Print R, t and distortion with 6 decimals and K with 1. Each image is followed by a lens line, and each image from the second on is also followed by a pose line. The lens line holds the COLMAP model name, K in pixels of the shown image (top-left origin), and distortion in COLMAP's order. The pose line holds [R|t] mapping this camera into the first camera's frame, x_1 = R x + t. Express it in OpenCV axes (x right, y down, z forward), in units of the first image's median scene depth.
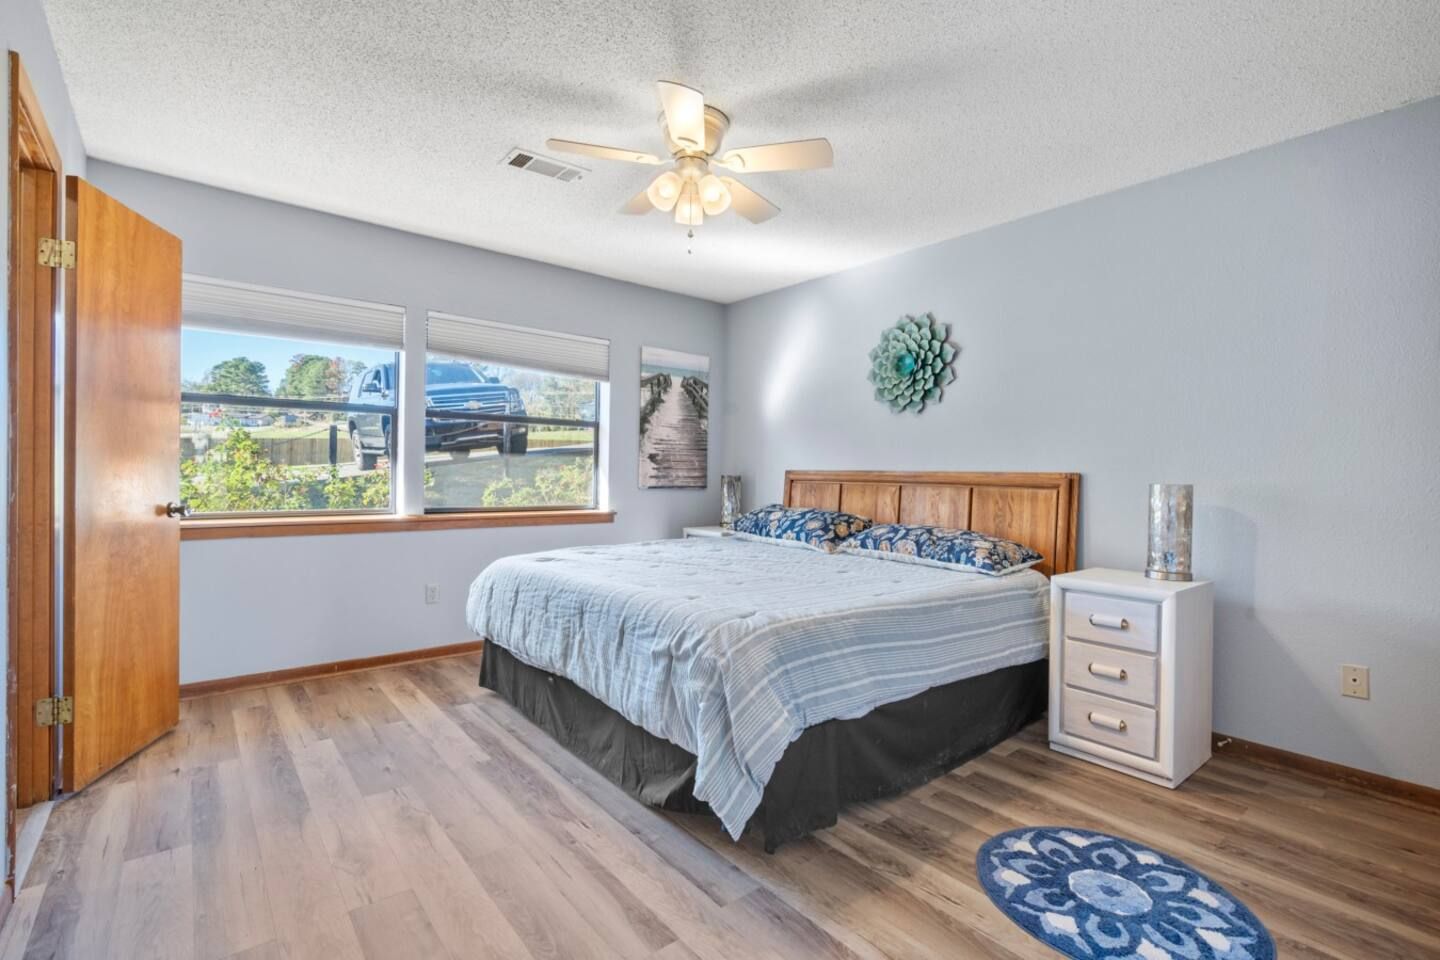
lens RADIAL K [[665.6, 0, 734.4], [0, 665.6, 472.5], [0, 0, 1]] dist [-0.001774, -0.000656]
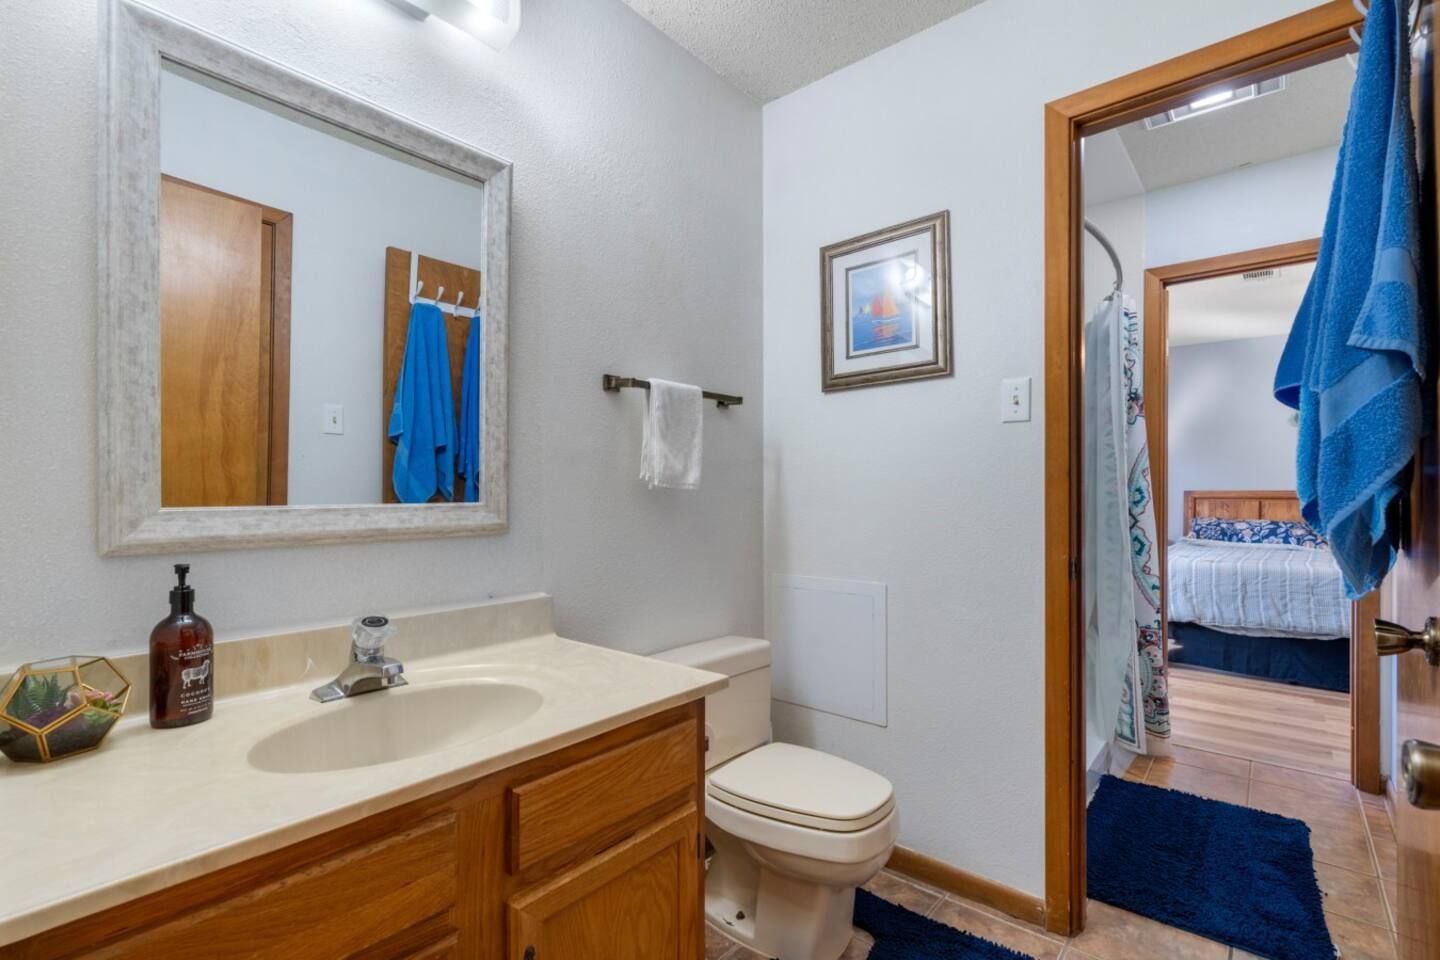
lens RADIAL K [[665.6, 0, 712.2], [0, 665.6, 492.3], [0, 0, 1]] dist [-0.001774, -0.000656]
pose [[0.985435, -0.012278, 0.169610, -1.257492], [0.011360, 0.999915, 0.006380, -0.022746], [-0.169674, -0.004360, 0.985491, -0.115932]]
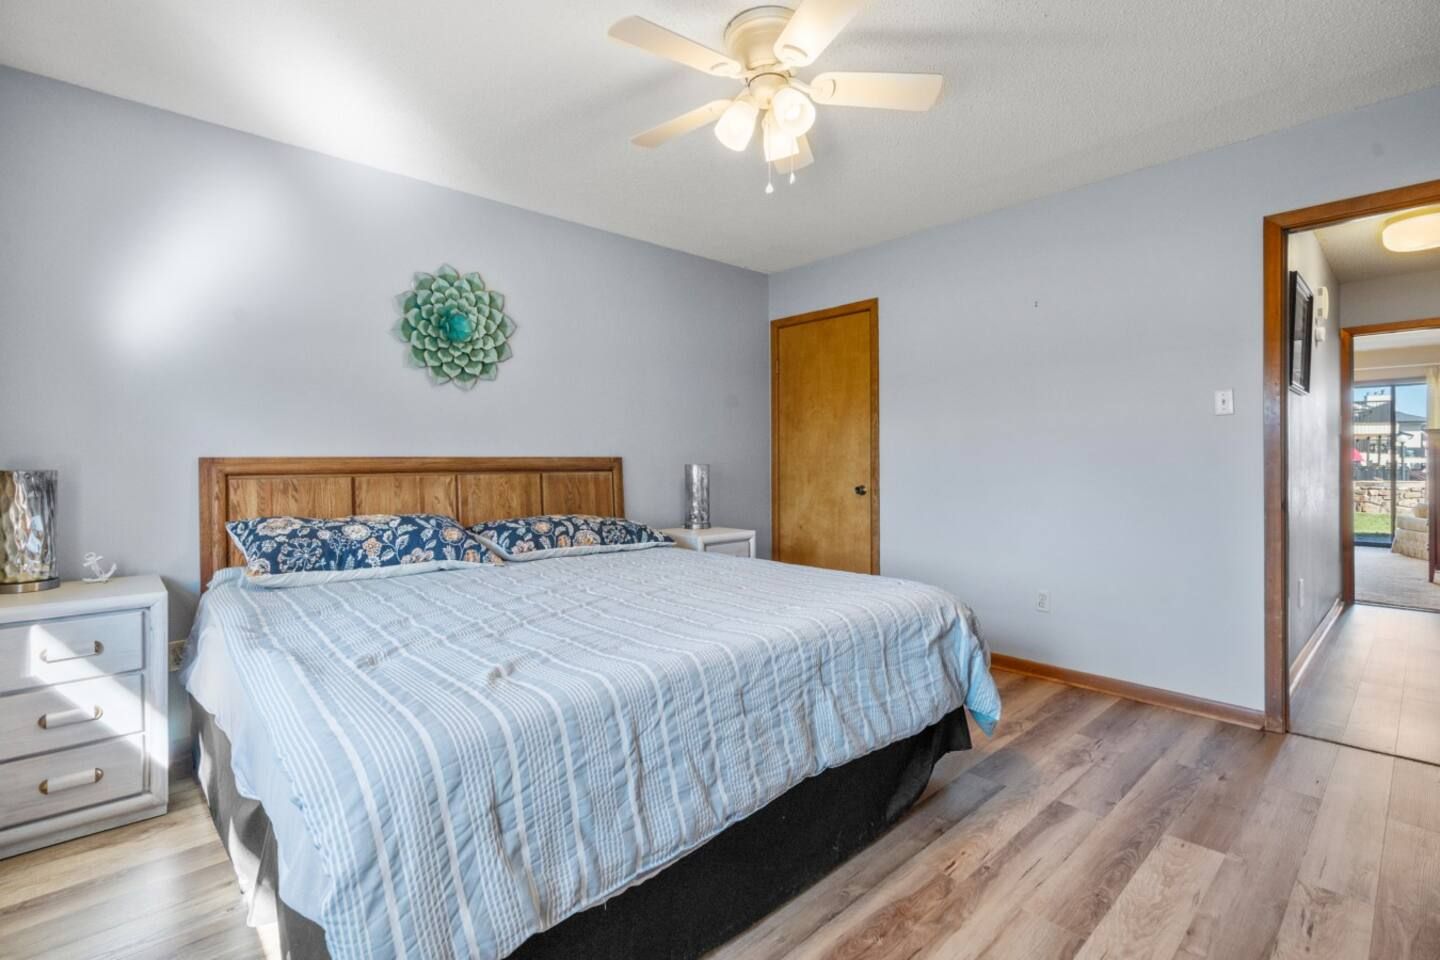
lens RADIAL K [[665.6, 0, 710.5], [0, 665.6, 459.9], [0, 0, 1]] dist [-0.001774, -0.000656]
pose [[-0.050433, -0.014212, 0.998626, -0.596269], [0.002892, 0.999892, 0.014376, -0.009712], [-0.998723, 0.003613, -0.050387, 0.753121]]
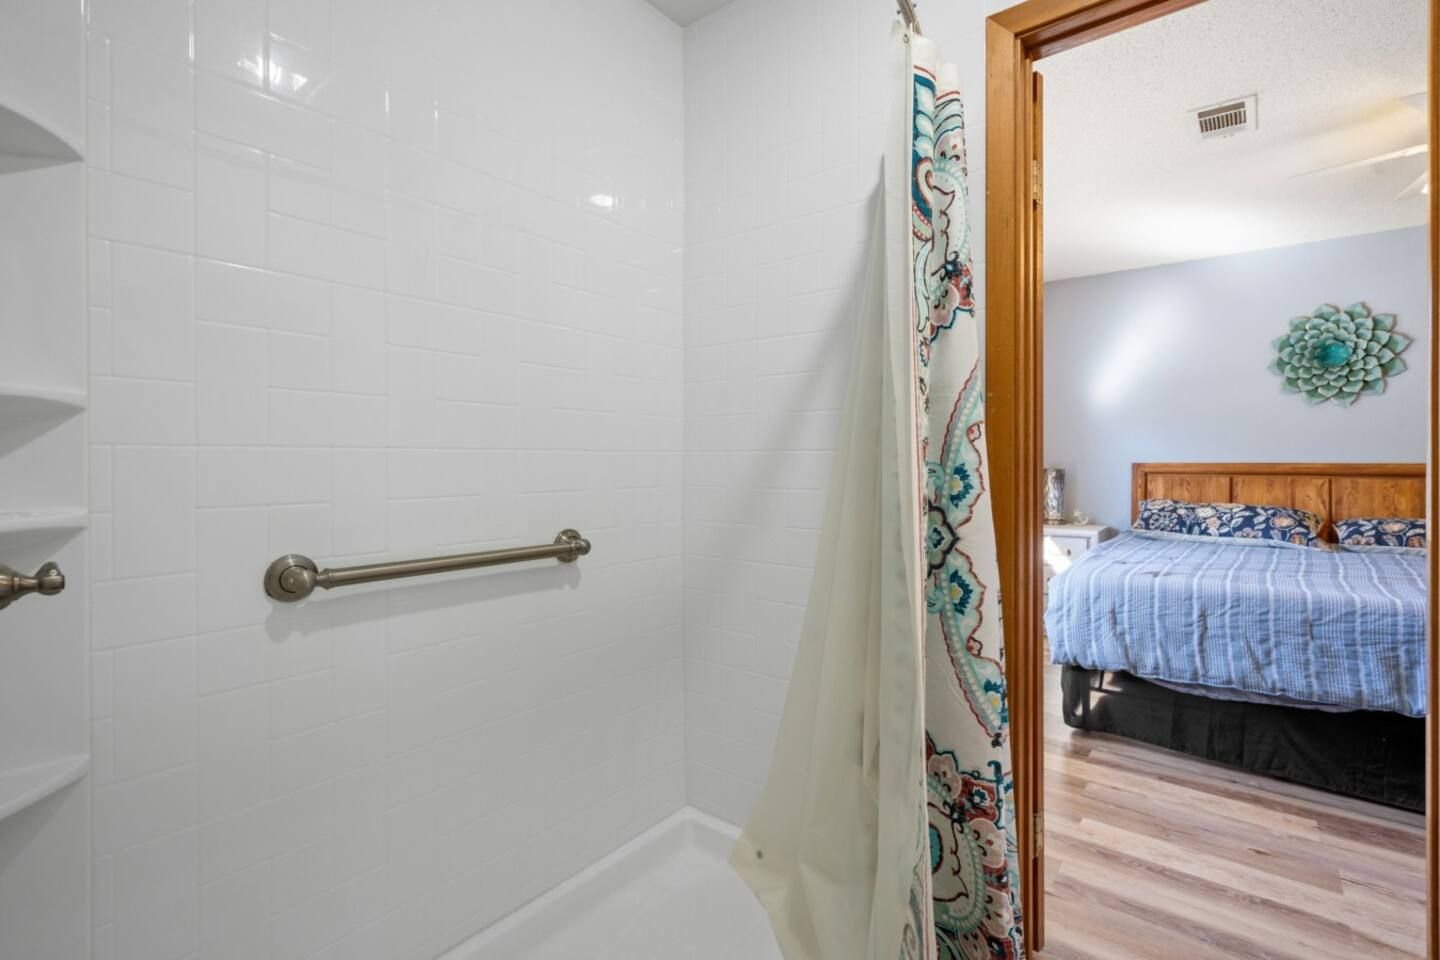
lens RADIAL K [[665.6, 0, 715.1], [0, 665.6, 460.0], [0, 0, 1]] dist [-0.001774, -0.000656]
pose [[0.981007, -0.014089, 0.193460, -0.851363], [0.013652, 0.999900, 0.003593, -0.023776], [-0.193492, -0.000884, 0.981102, 0.224151]]
